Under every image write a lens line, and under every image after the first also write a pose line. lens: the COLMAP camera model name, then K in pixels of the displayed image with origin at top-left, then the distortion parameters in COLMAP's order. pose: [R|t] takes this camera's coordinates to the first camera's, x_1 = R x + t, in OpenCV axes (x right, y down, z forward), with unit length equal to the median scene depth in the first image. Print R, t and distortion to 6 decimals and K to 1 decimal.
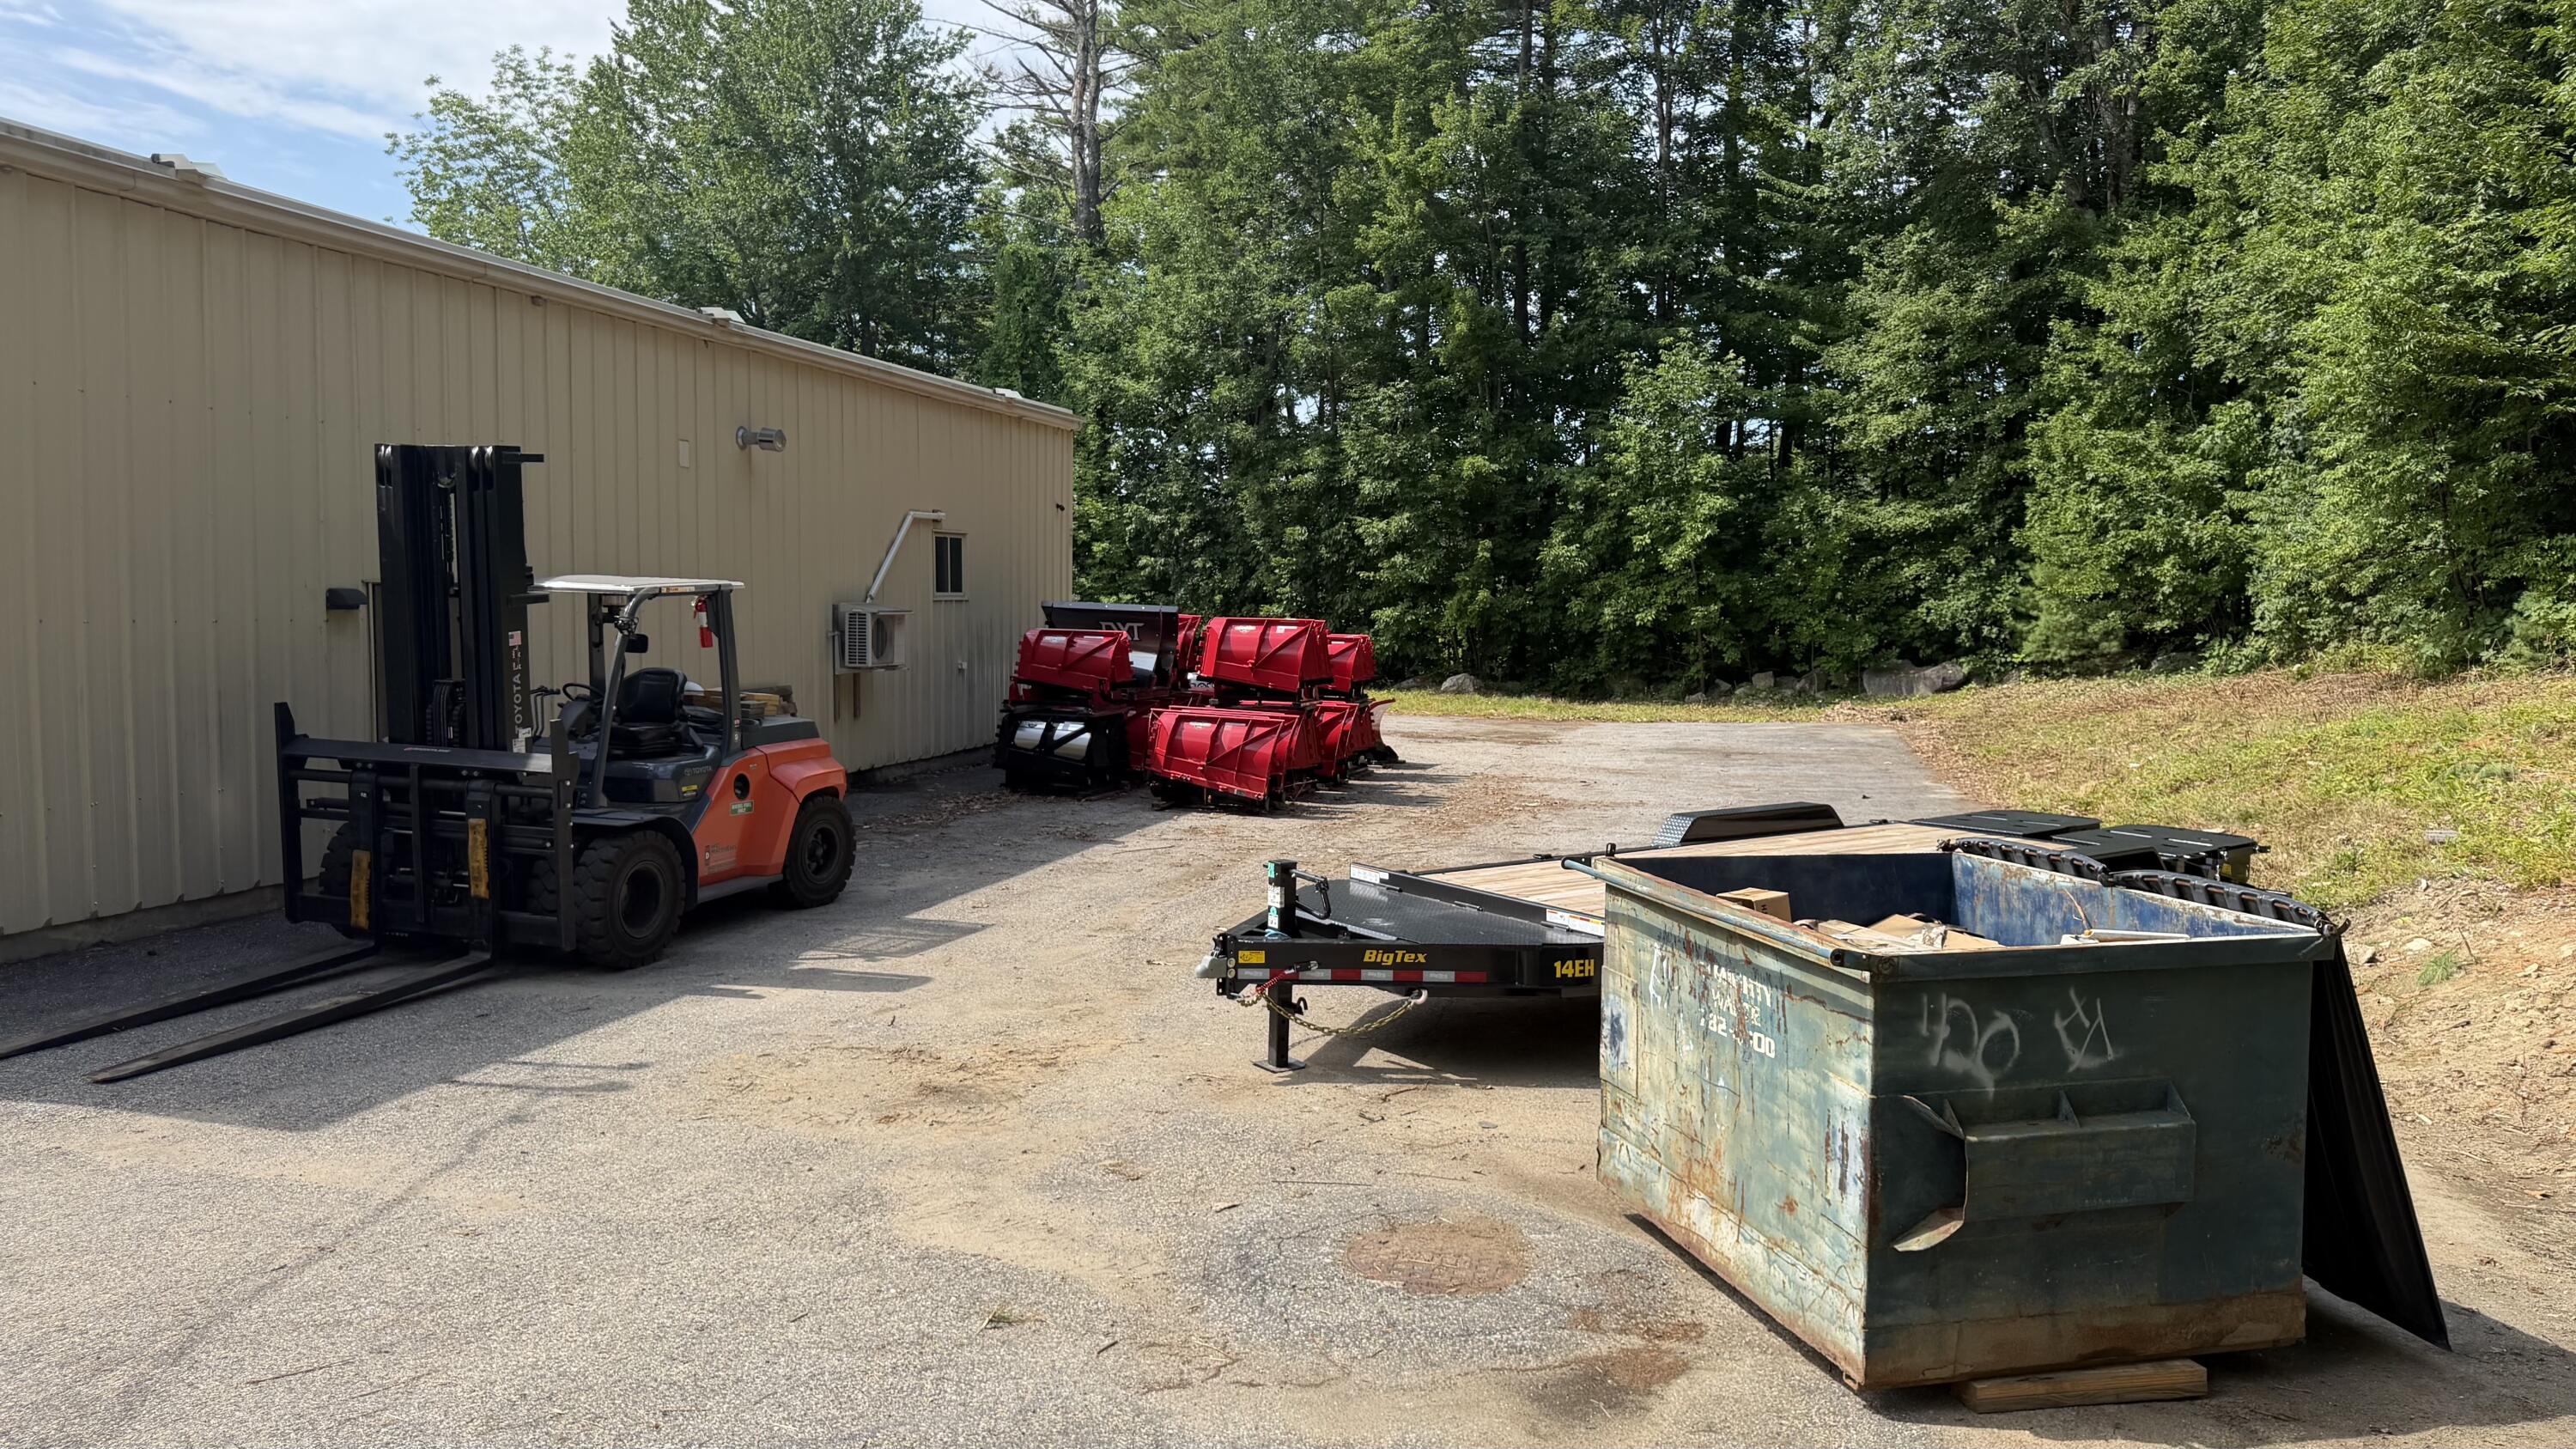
lens RADIAL K [[1887.4, 0, 1288.0], [0, 1887.4, 724.5], [0, 0, 1]] dist [-0.000216, -0.000102]
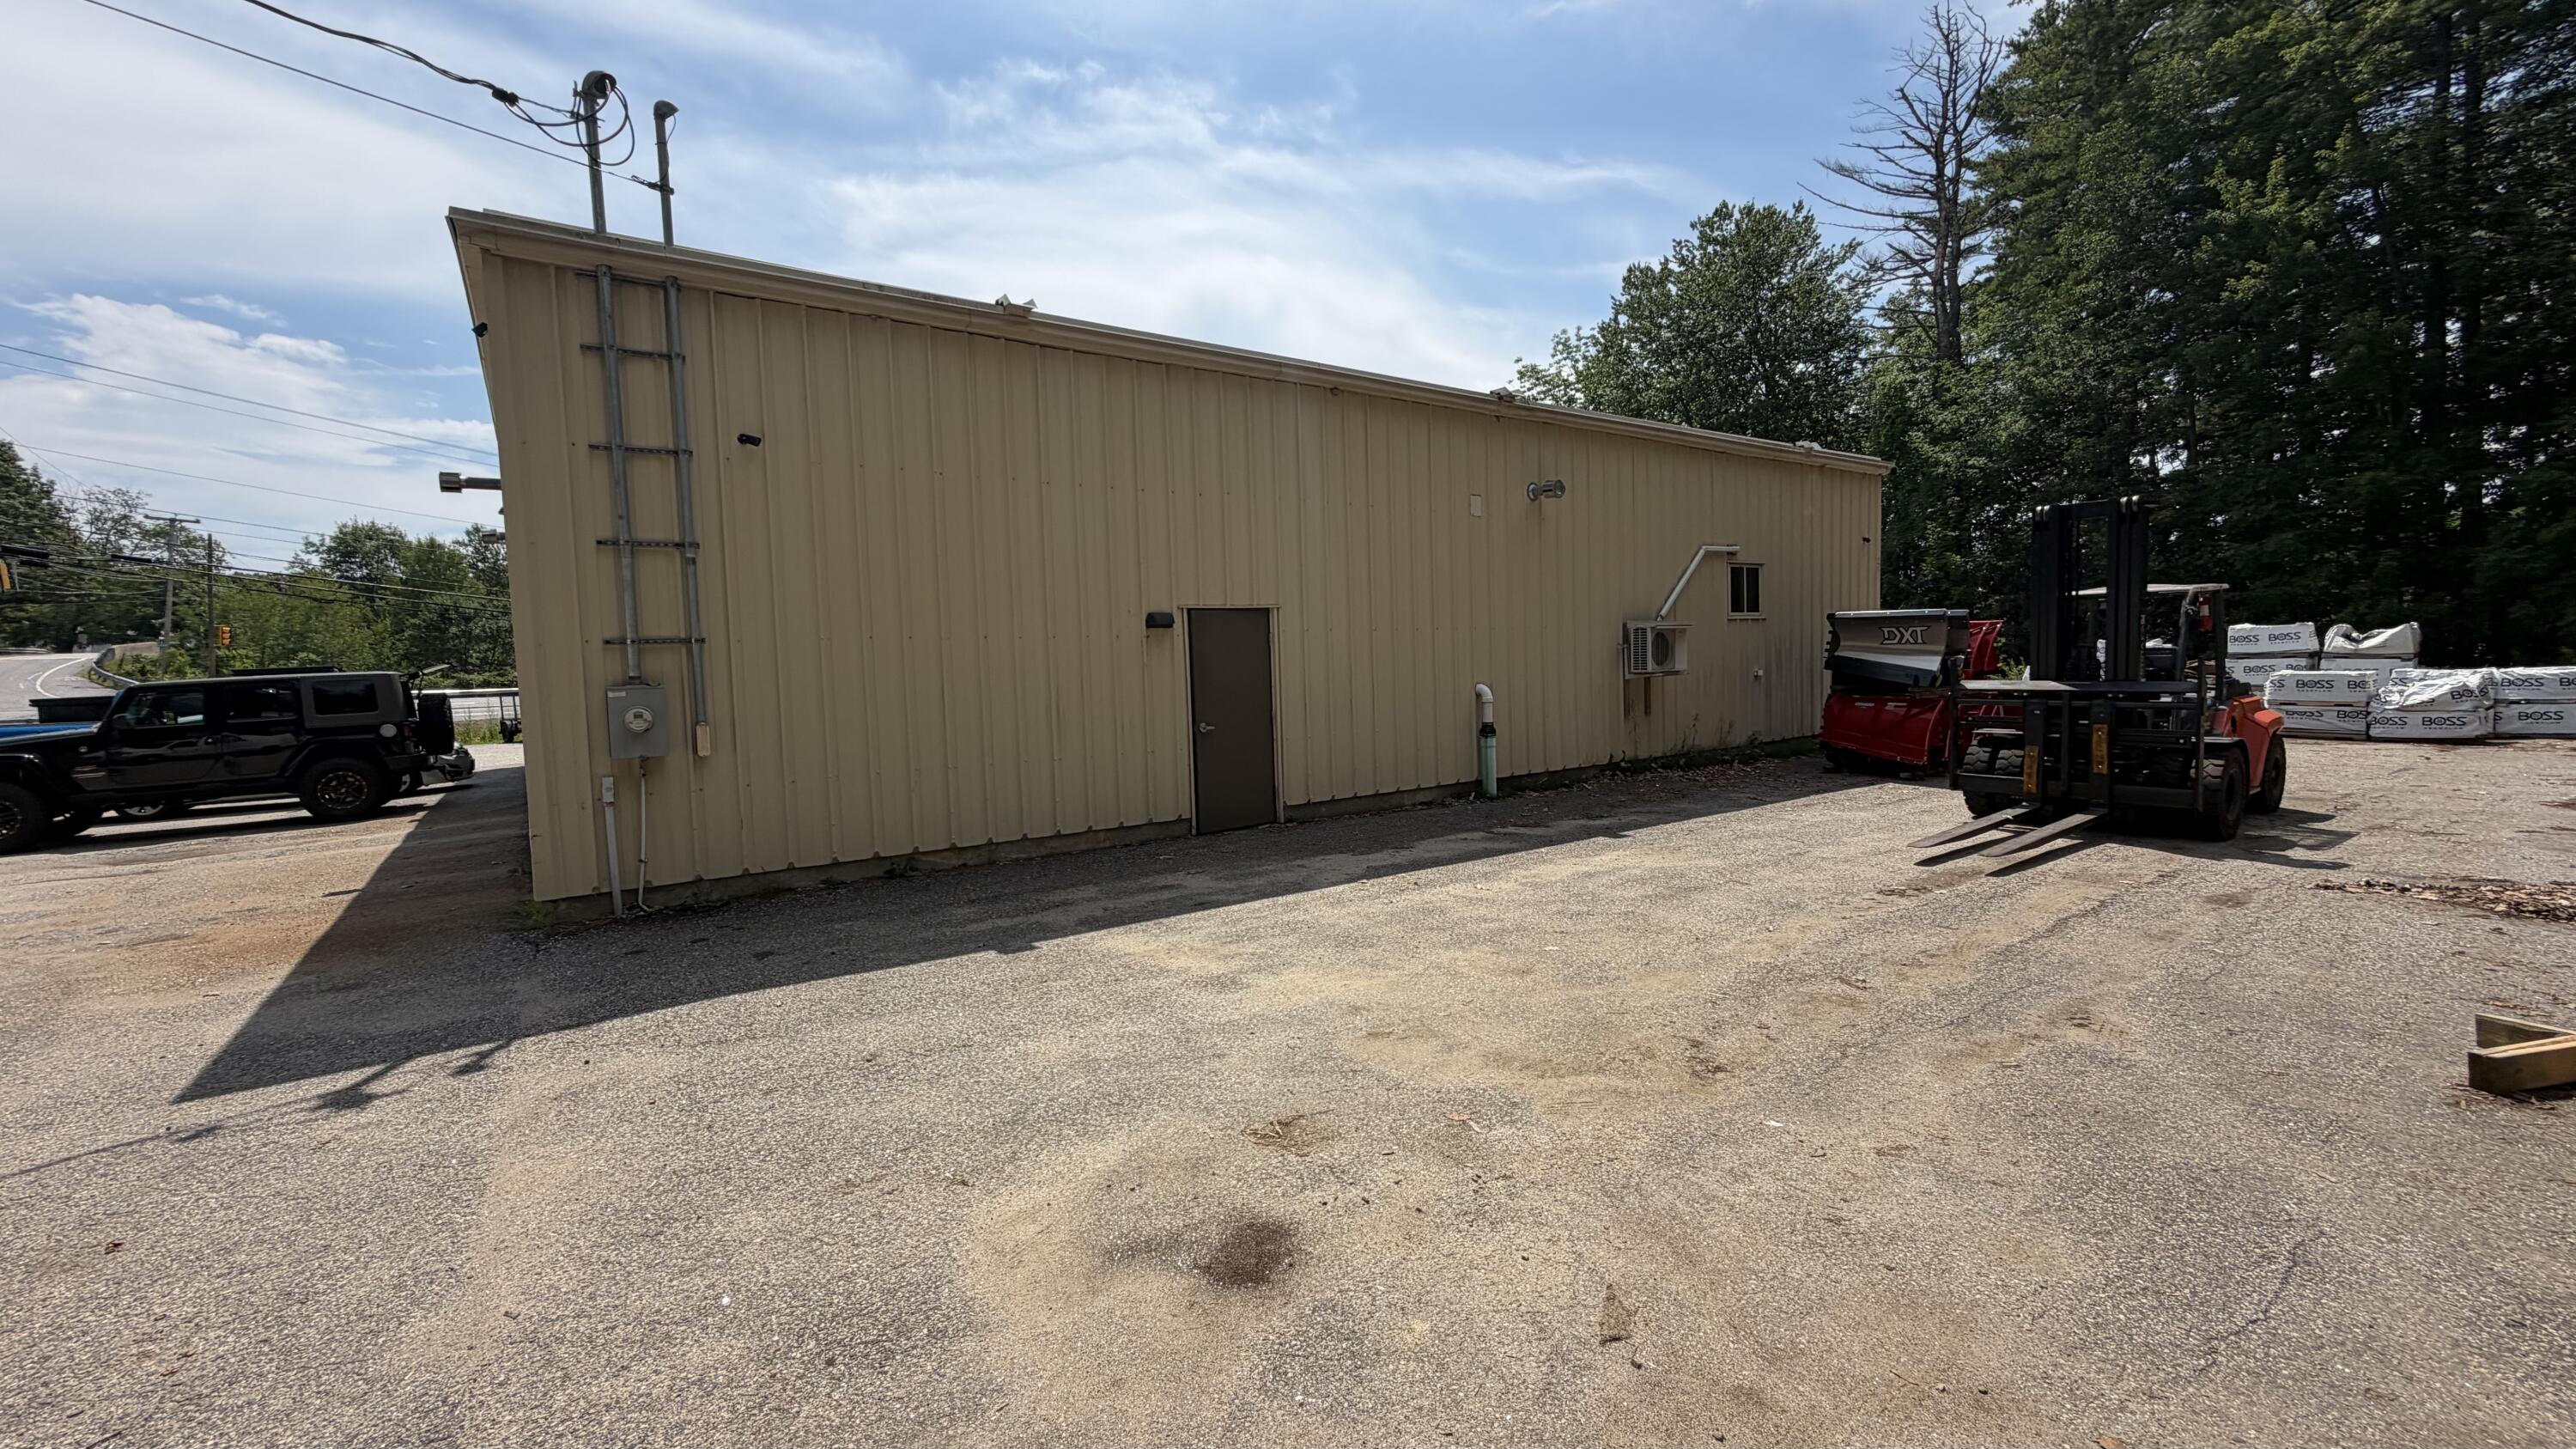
lens RADIAL K [[1014.0, 0, 1283.3], [0, 1014.0, 711.7], [0, 0, 1]] dist [0.007519, 0.000014]
pose [[0.753633, 0.002468, -0.657290, 0.015141], [-0.009616, 0.999927, -0.007271, 0.001102], [0.657225, 0.011800, 0.753602, 0.172485]]
